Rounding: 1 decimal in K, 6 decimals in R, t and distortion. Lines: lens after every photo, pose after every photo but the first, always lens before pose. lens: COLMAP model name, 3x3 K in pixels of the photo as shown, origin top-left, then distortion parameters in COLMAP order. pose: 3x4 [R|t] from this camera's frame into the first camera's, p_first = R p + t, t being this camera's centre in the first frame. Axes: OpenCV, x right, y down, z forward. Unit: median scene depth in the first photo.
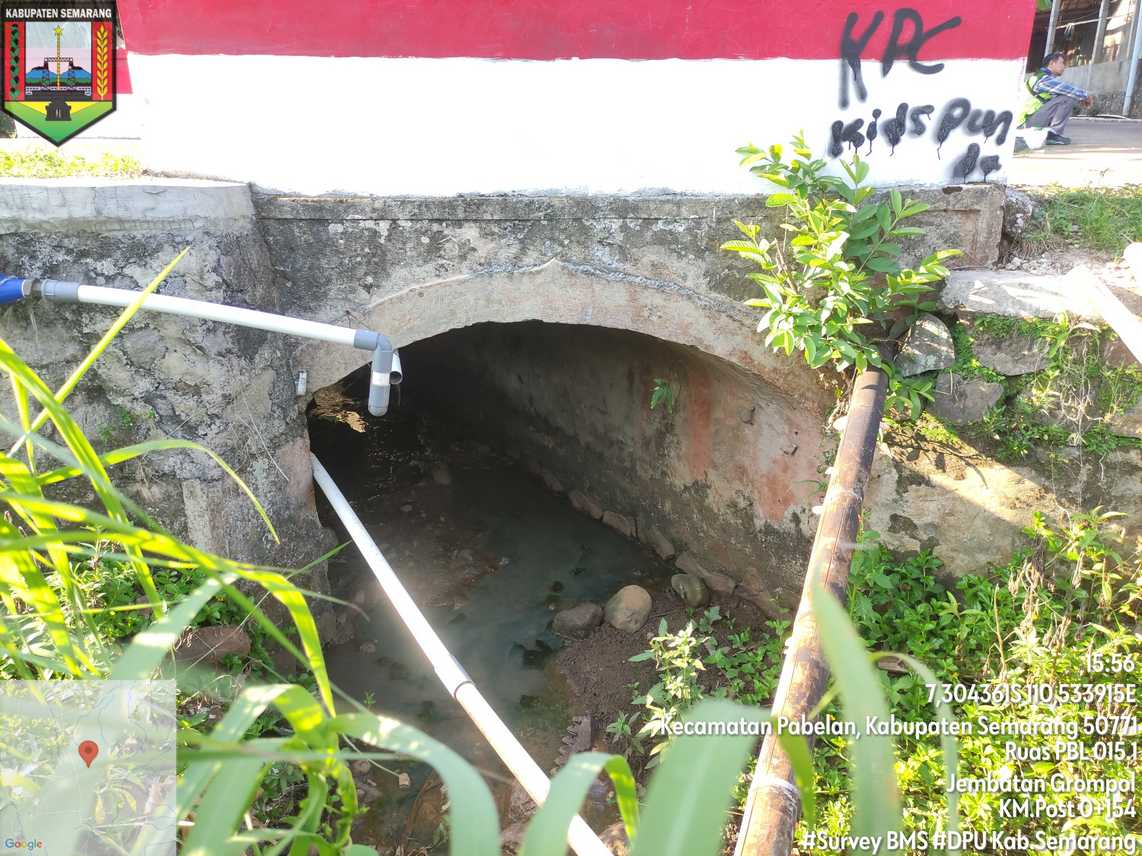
lens RADIAL K [[838.5, 0, 568.1], [0, 838.5, 424.6], [0, 0, 1]] dist [0.045311, -0.042253]
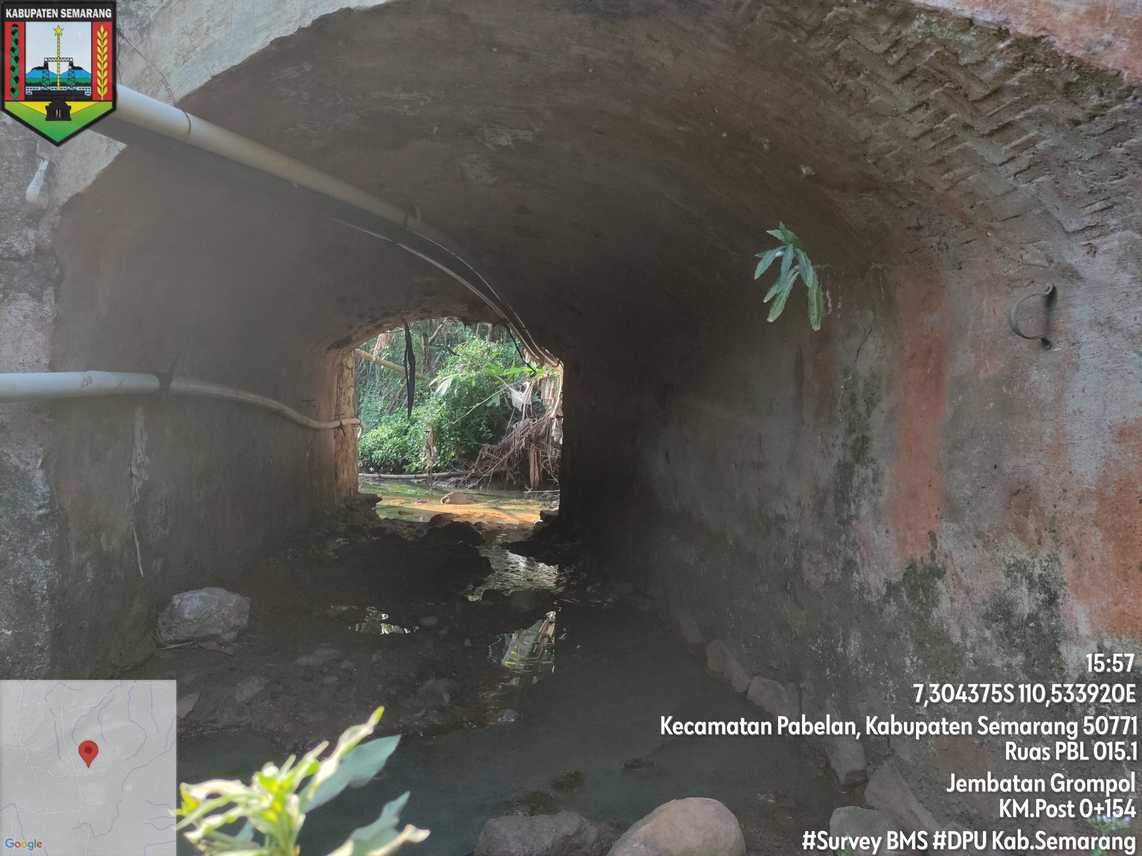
lens RADIAL K [[838.5, 0, 573.2], [0, 838.5, 434.0], [0, 0, 1]] dist [0.045311, -0.042253]
pose [[0.917256, 0.053719, -0.394660, 0.154330], [-0.174881, 0.944562, -0.277884, 0.143211], [0.357853, 0.323909, 0.875799, 0.549256]]
